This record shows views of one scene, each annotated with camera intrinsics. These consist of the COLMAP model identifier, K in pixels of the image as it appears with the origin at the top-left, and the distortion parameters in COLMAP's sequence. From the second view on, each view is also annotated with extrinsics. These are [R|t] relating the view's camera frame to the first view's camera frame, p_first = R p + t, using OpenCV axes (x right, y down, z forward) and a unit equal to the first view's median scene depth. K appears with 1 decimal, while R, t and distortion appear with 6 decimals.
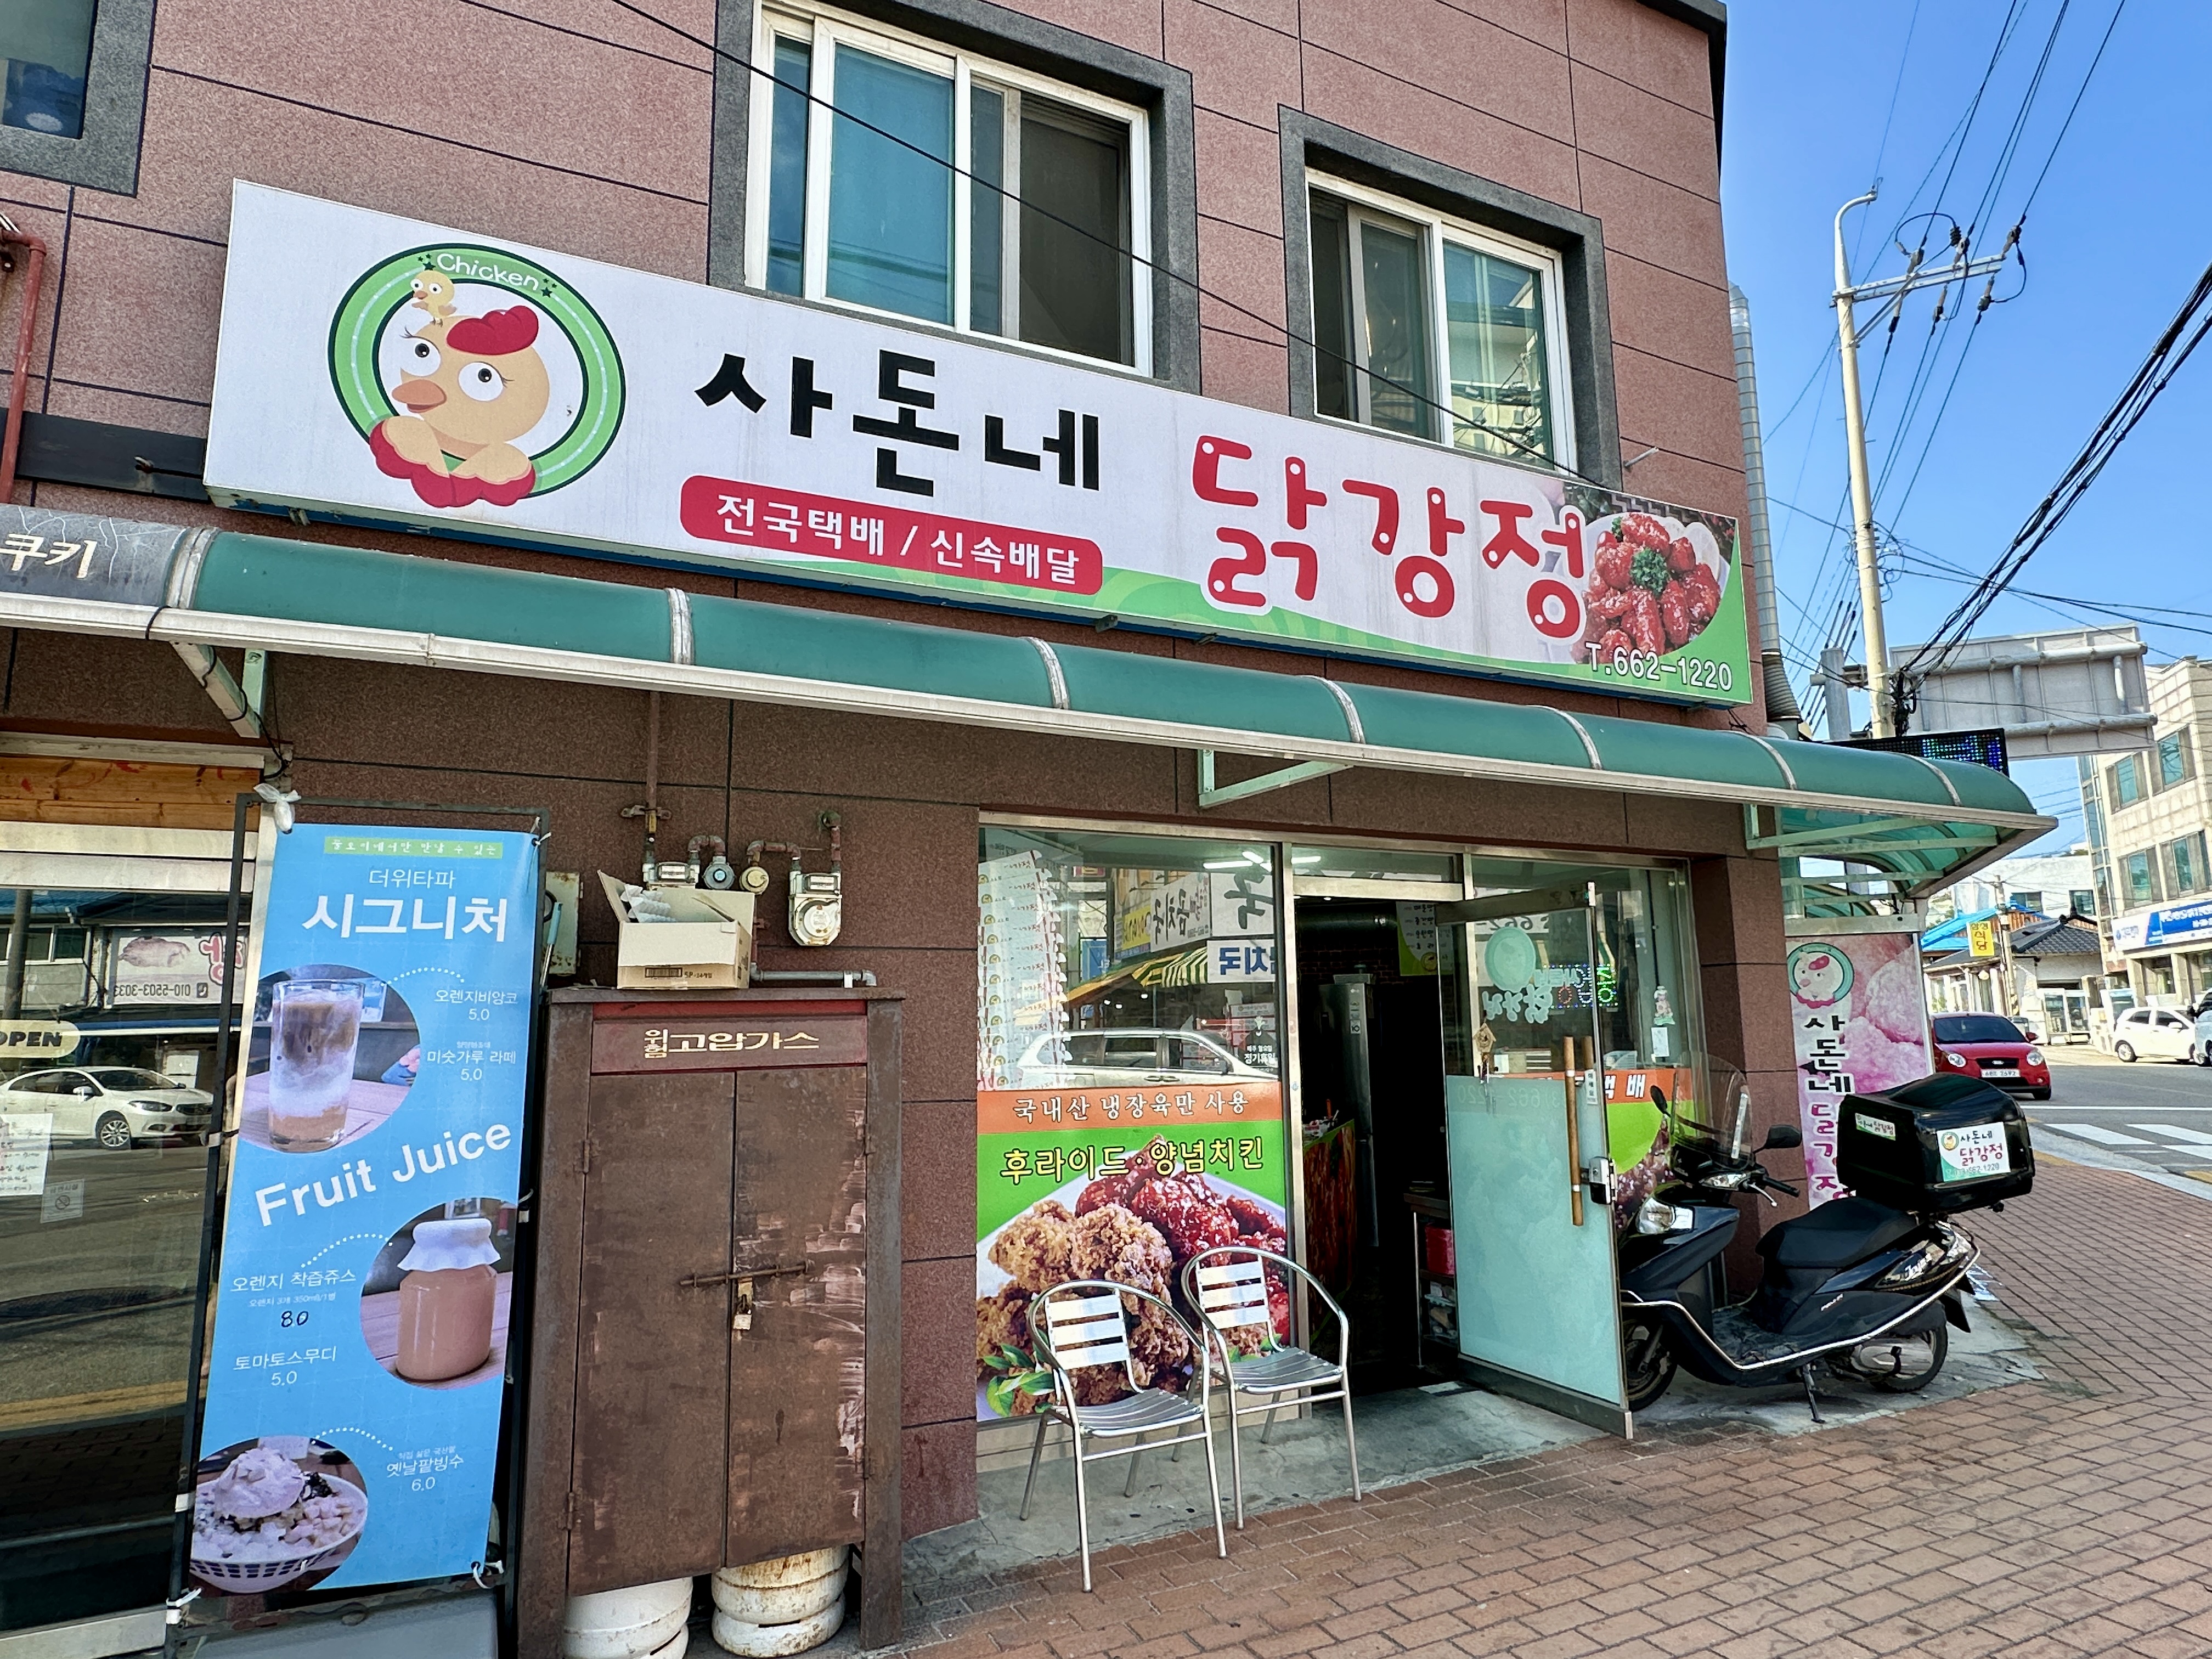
lens RADIAL K [[1266.5, 0, 1095.9], [0, 1266.5, 825.2], [0, 0, 1]] dist [0.003752, -0.000323]
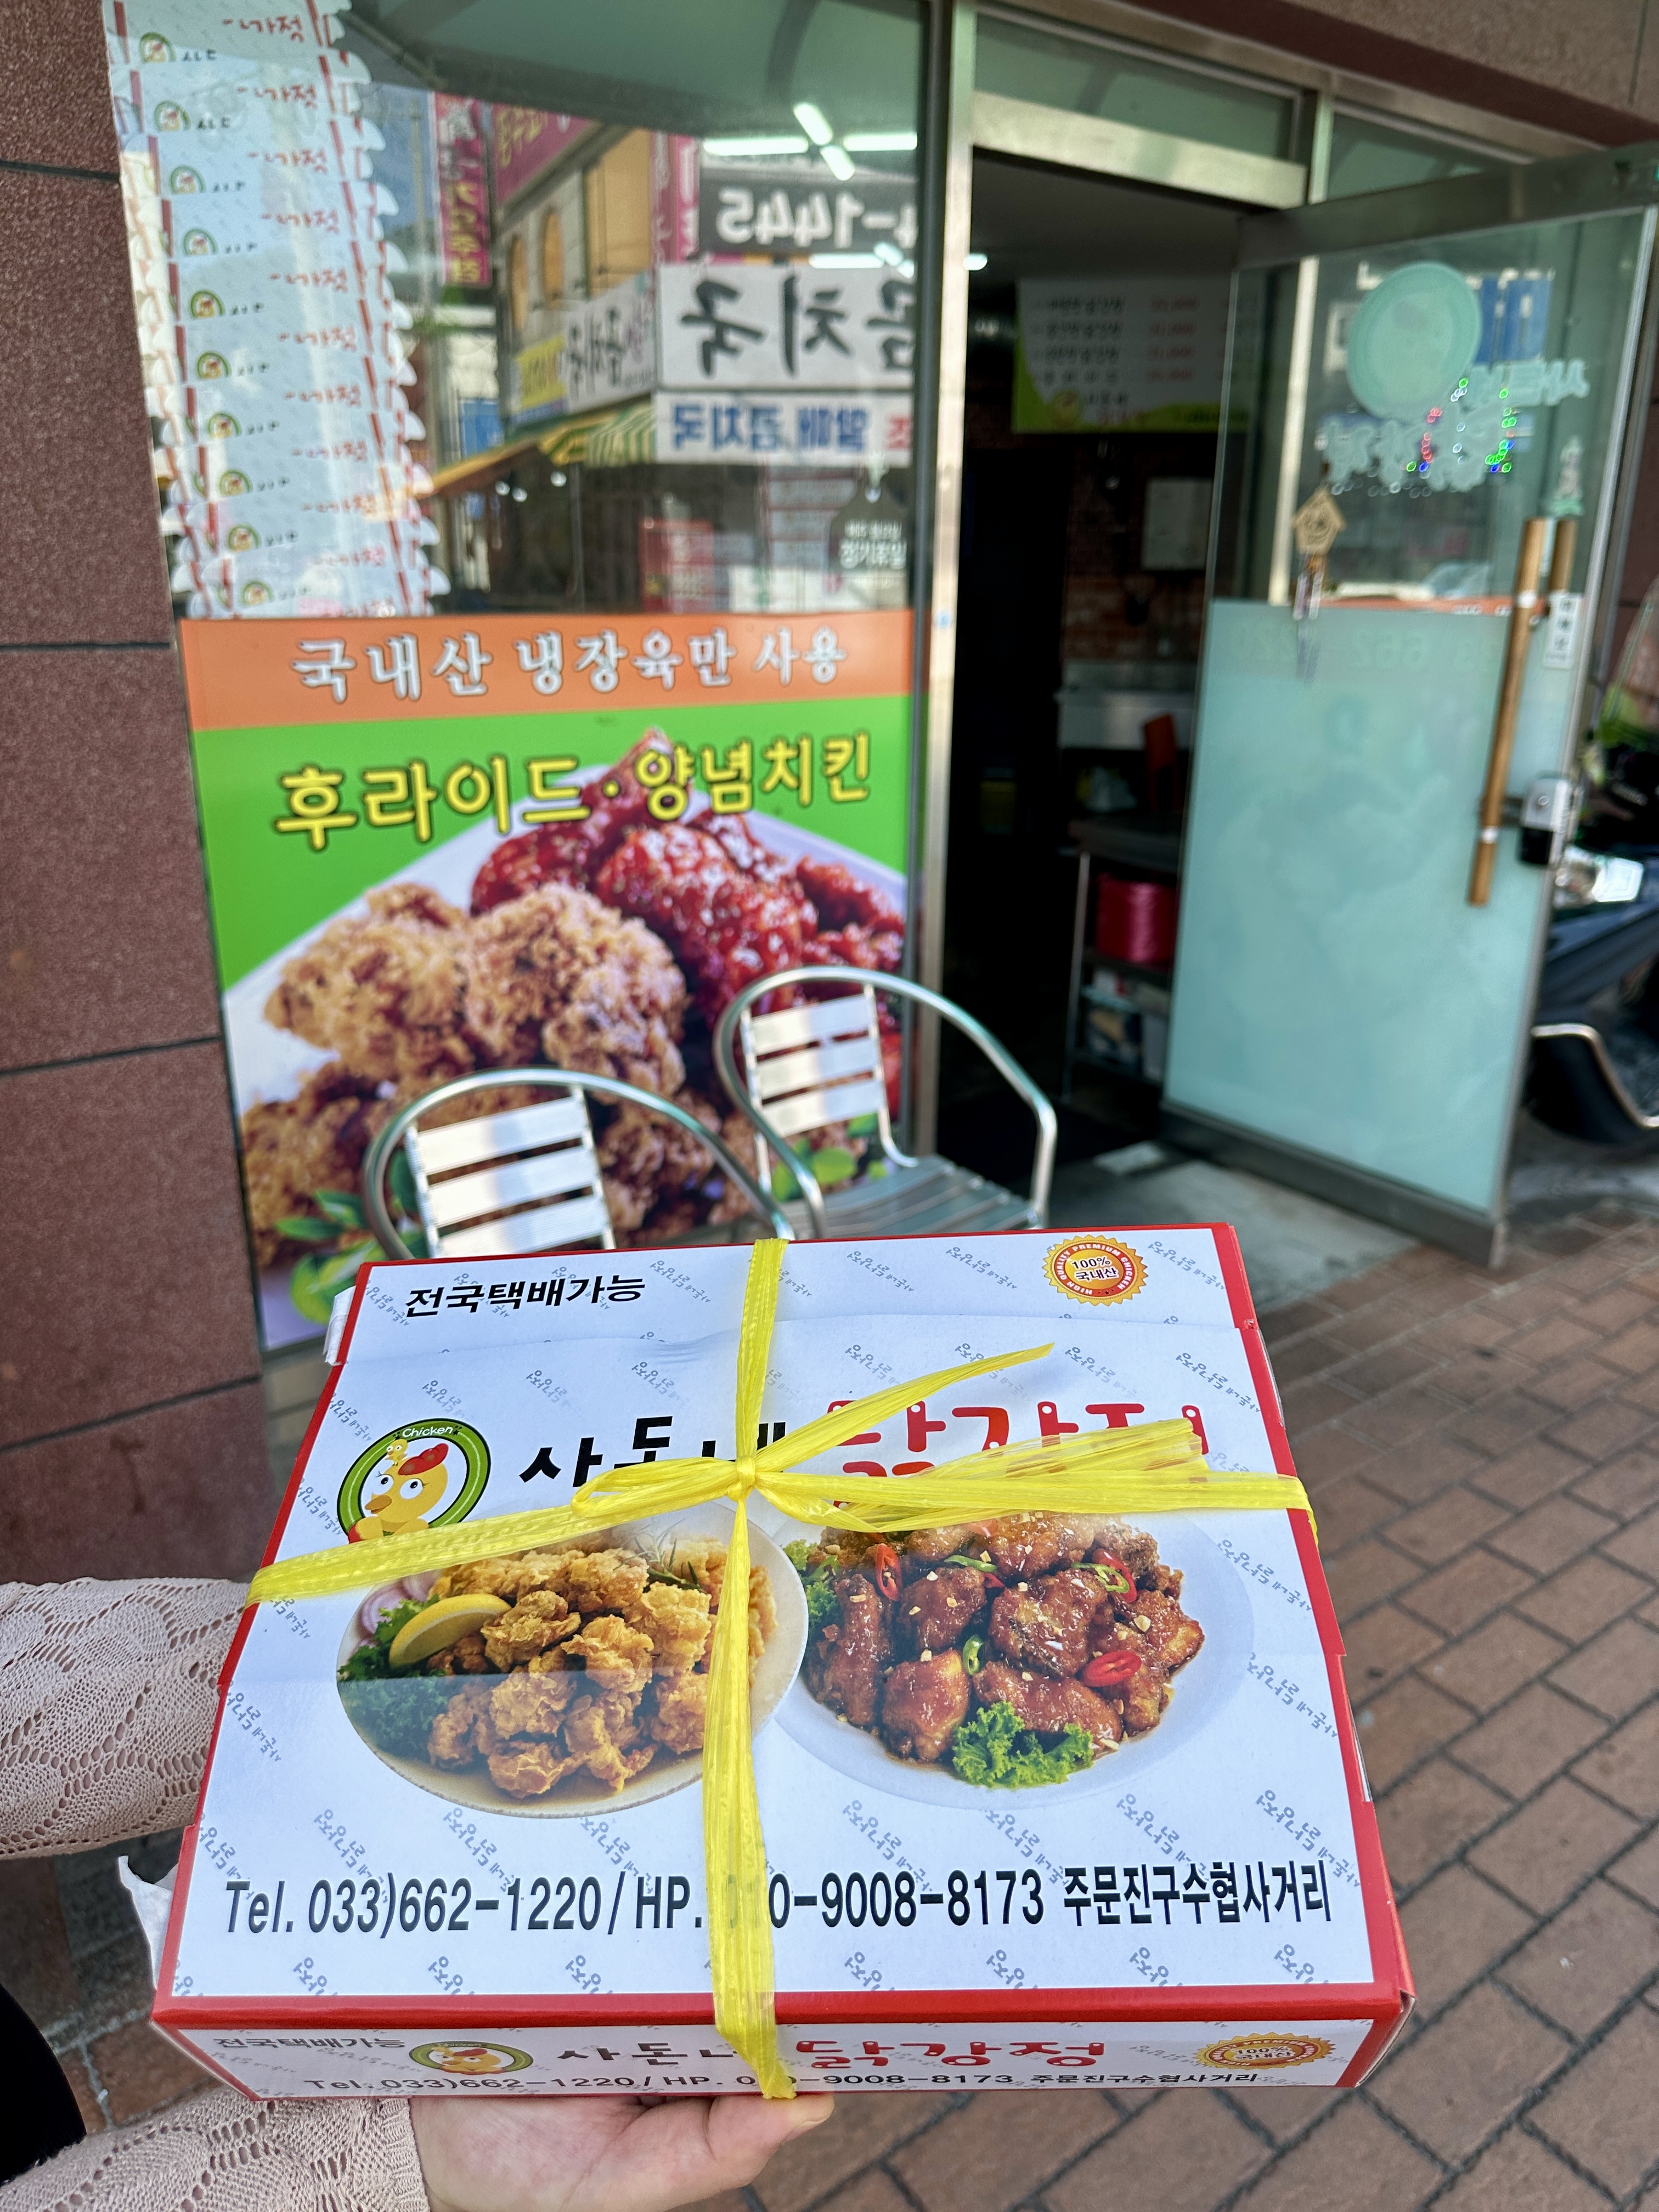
lens RADIAL K [[1553.8, 0, 829.5], [0, 1553.8, 1106.0], [0, 0, 1]] dist [0.149551, -0.315931]
pose [[0.979498, -0.044224, 0.196542, -0.003586], [-0.055737, 0.878036, 0.475338, 0.095937], [-0.193592, -0.476547, 0.857569, 0.454745]]
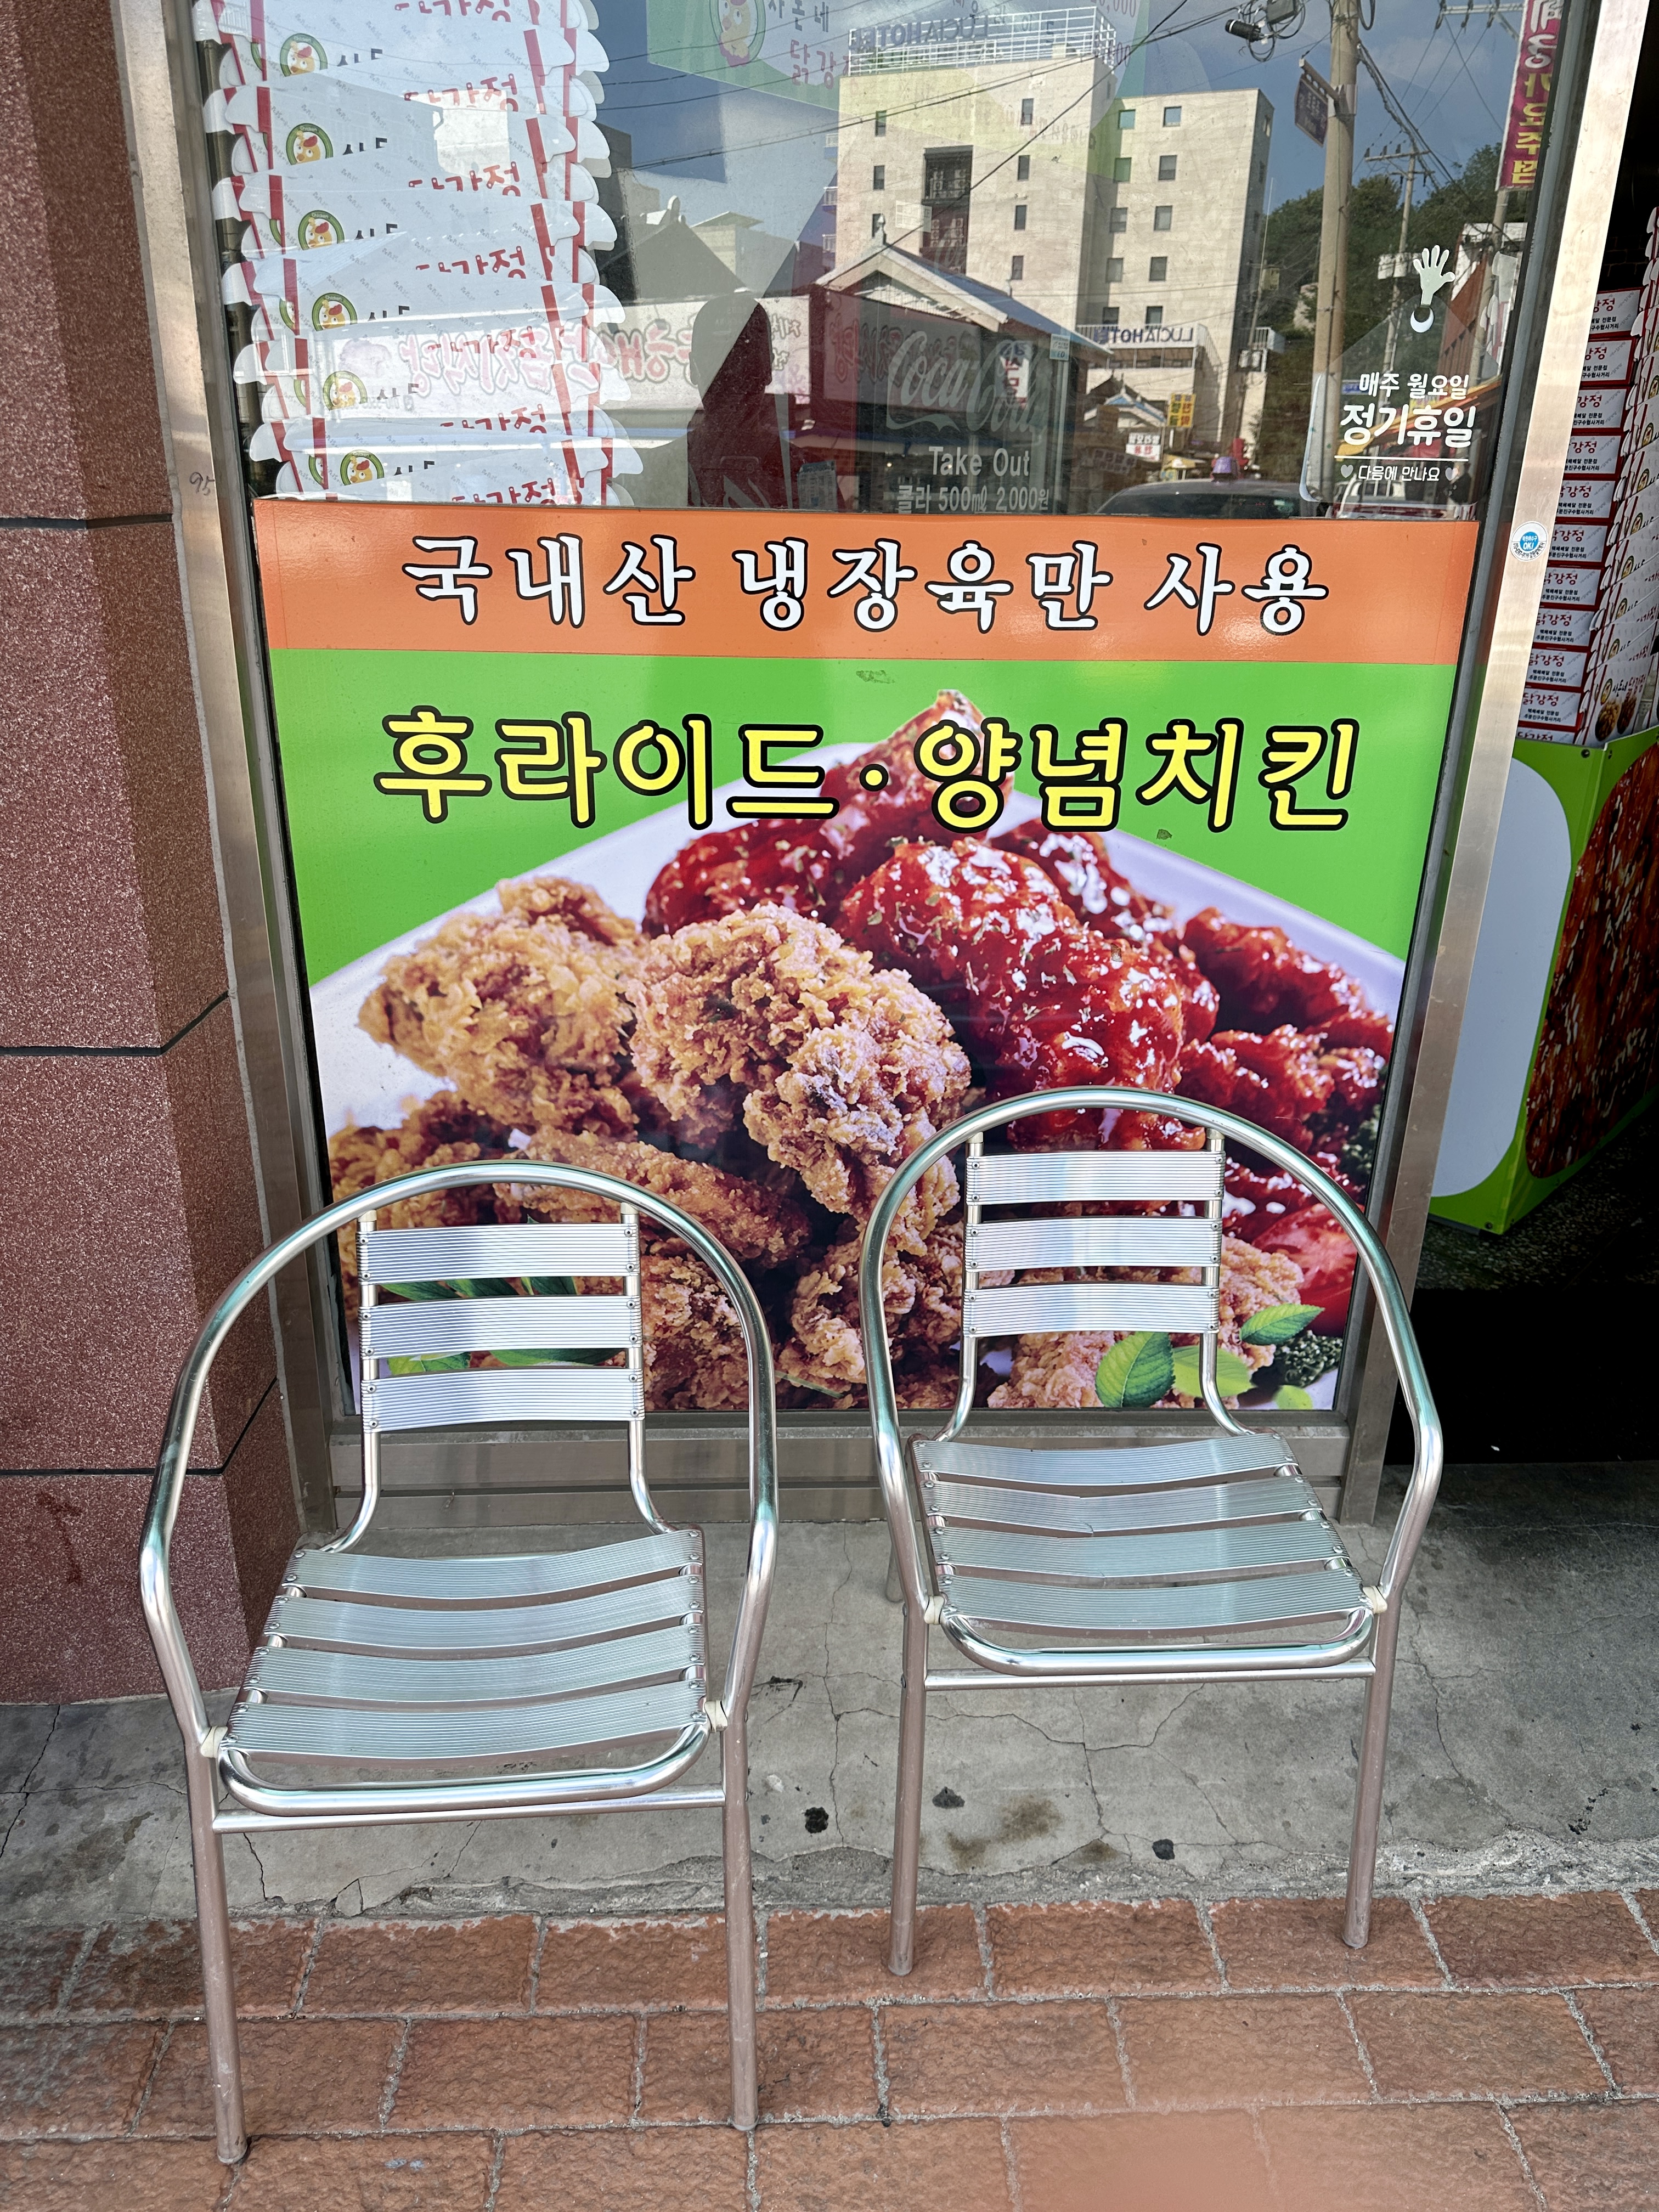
lens RADIAL K [[1543.5, 0, 829.5], [0, 1543.5, 1106.0], [0, 0, 1]] dist [0.174974, -0.304469]
pose [[0.920336, 0.175577, -0.349507, 0.164966], [0.035073, 0.852937, 0.520834, 0.136616], [0.389554, -0.491601, 0.778830, 0.659762]]
